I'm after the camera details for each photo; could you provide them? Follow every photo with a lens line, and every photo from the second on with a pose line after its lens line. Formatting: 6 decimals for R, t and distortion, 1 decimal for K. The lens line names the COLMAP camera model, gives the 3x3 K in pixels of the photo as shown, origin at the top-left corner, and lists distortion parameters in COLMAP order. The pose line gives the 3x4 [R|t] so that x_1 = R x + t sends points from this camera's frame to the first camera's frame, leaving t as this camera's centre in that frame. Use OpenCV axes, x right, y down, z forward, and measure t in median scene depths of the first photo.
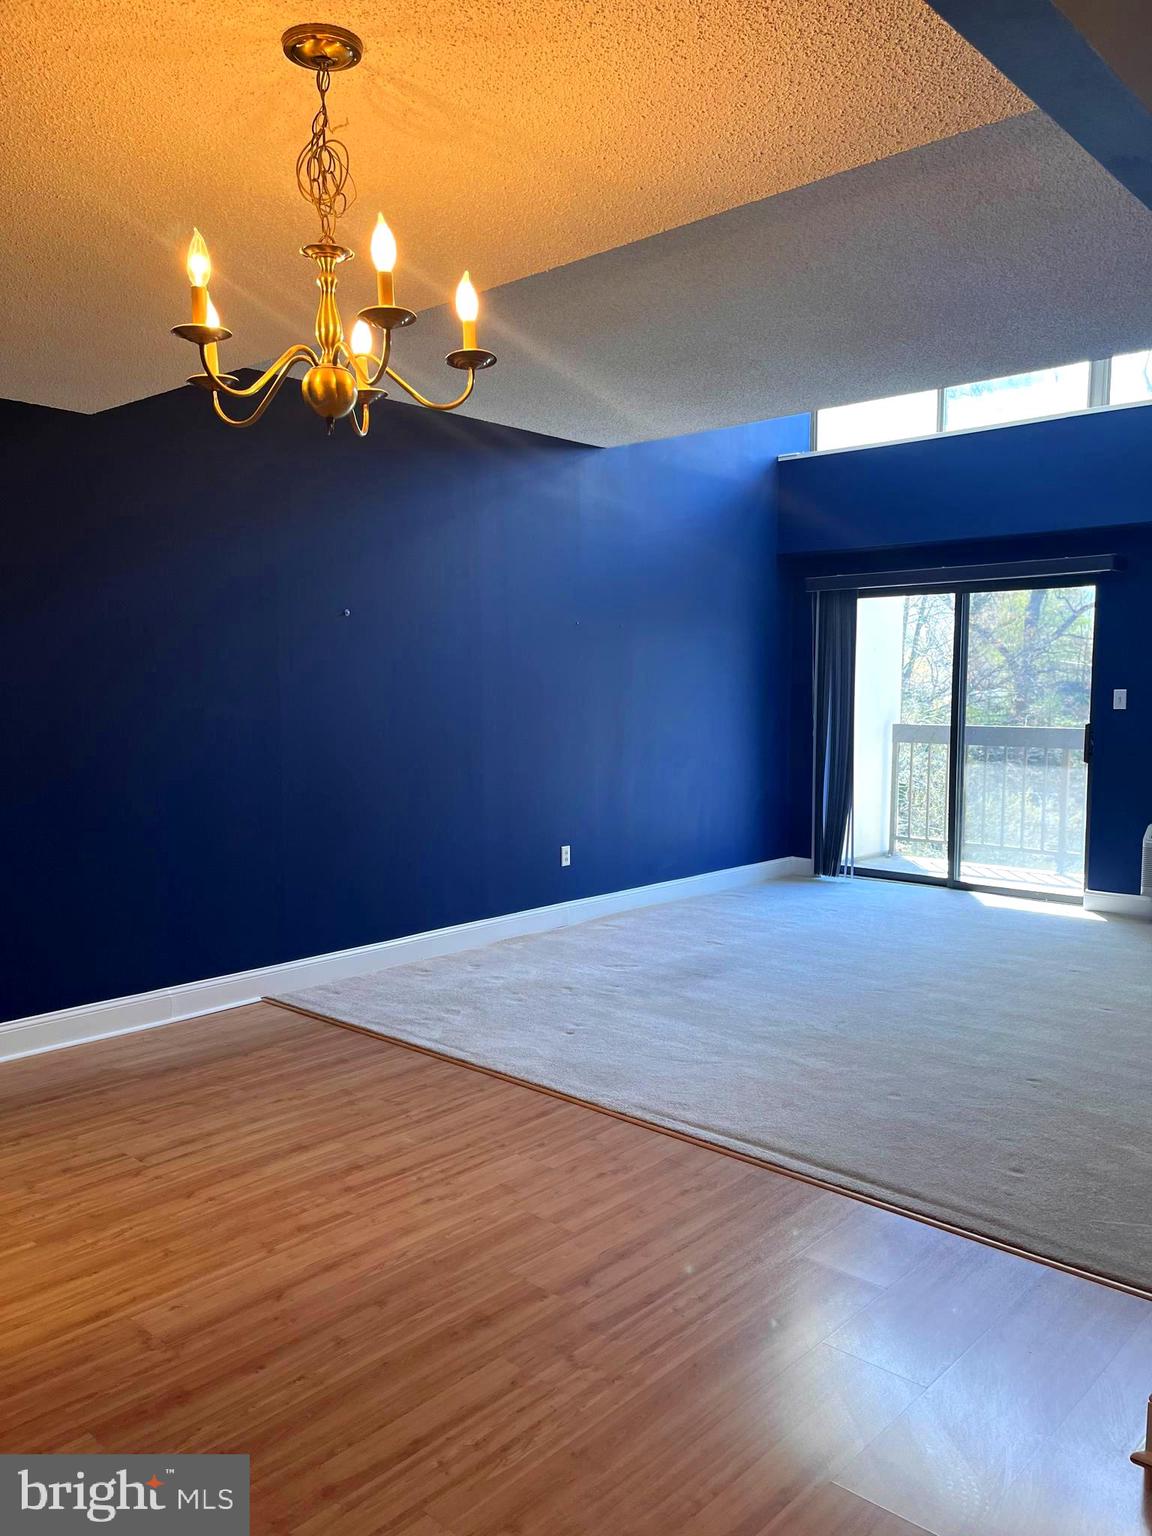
lens RADIAL K [[1163.0, 0, 576.0], [0, 1163.0, 768.0], [0, 0, 1]] dist [0.080303, -0.096862]
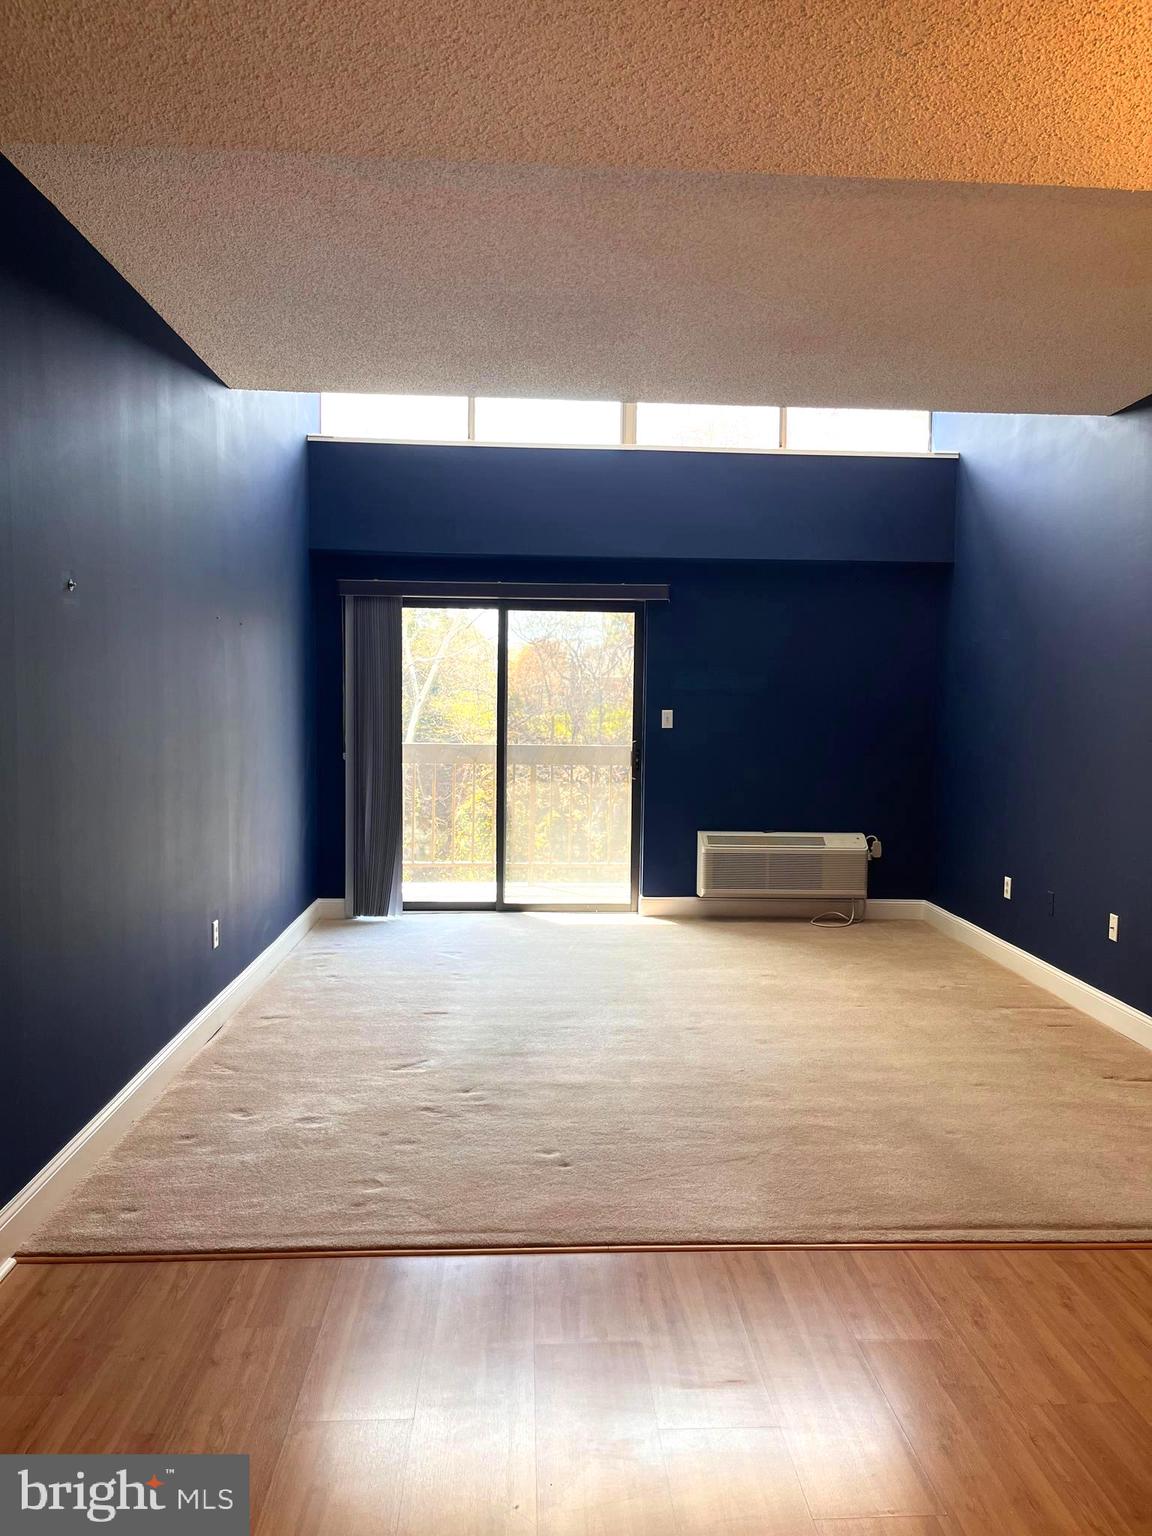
lens RADIAL K [[1163.0, 0, 576.0], [0, 1163.0, 768.0], [0, 0, 1]] dist [0.080303, -0.096862]
pose [[0.698509, -0.034973, 0.714746, -0.368207], [0.039600, 0.999164, 0.010190, -0.027468], [-0.714505, 0.021186, 0.699309, 0.308306]]
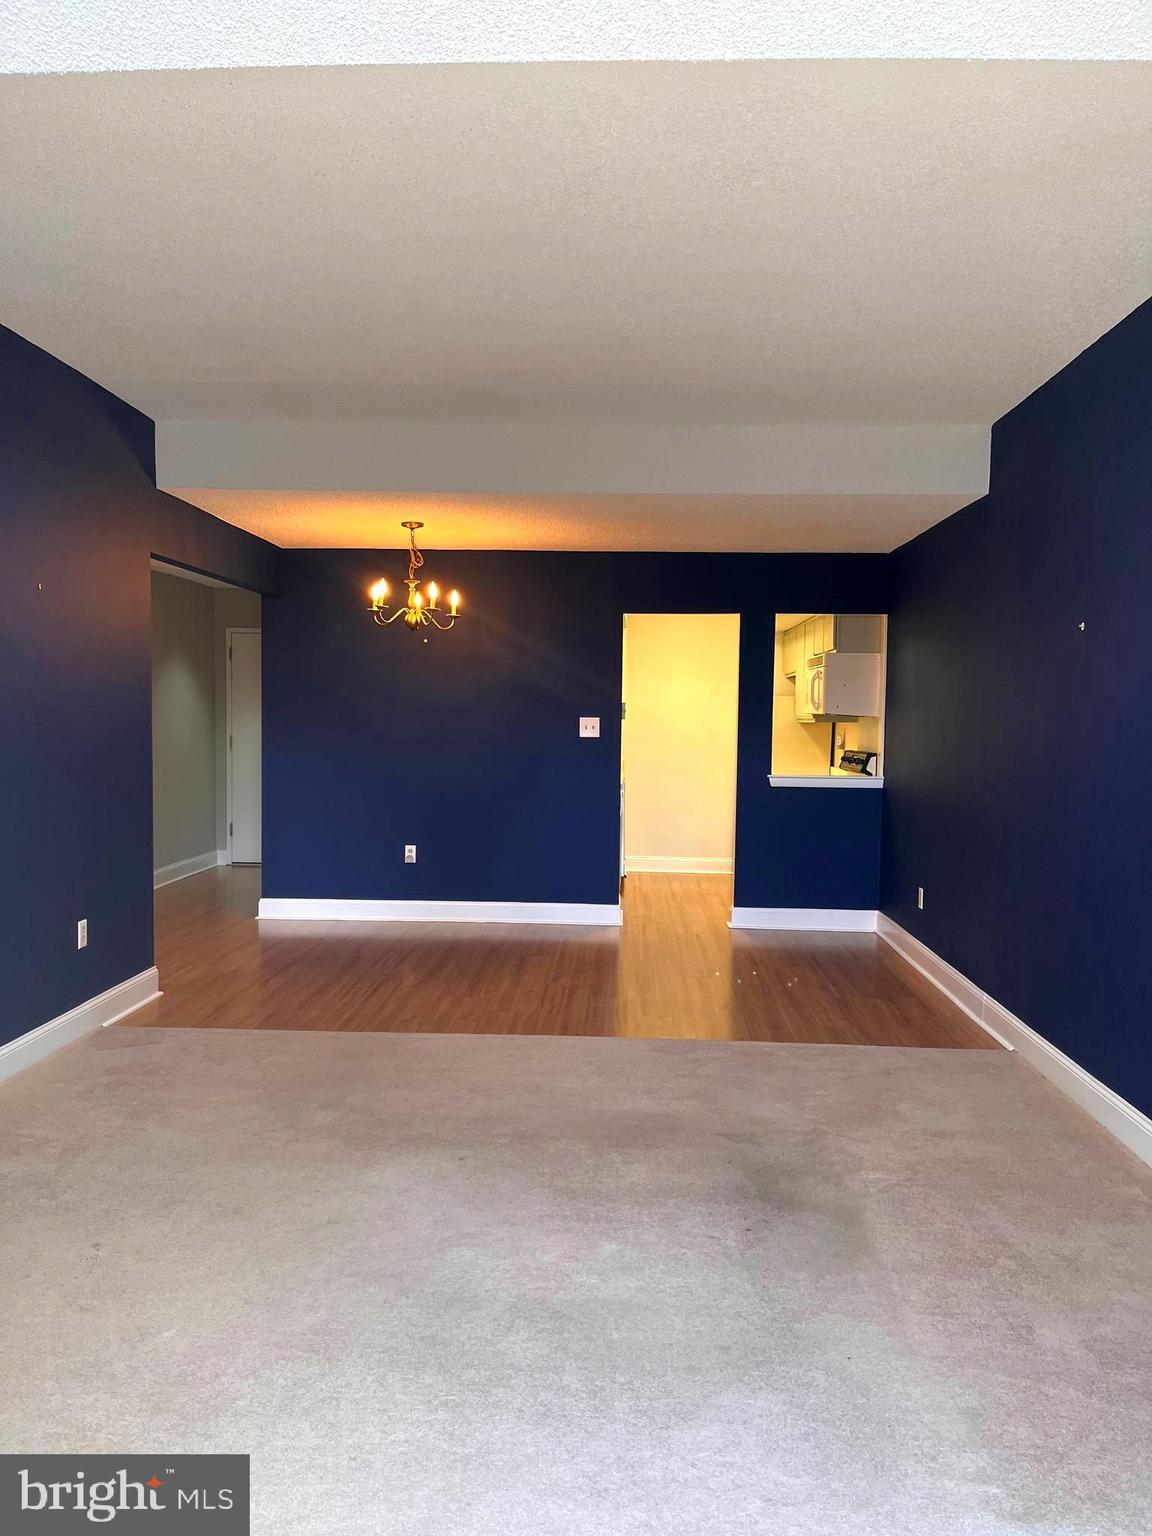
lens RADIAL K [[1163.0, 0, 576.0], [0, 1163.0, 768.0], [0, 0, 1]] dist [0.080303, -0.096862]
pose [[-0.769852, 0.021028, -0.637876, 0.453150], [-0.063140, 0.992045, 0.108907, -0.081638], [0.635092, 0.124117, -0.762400, 1.118807]]
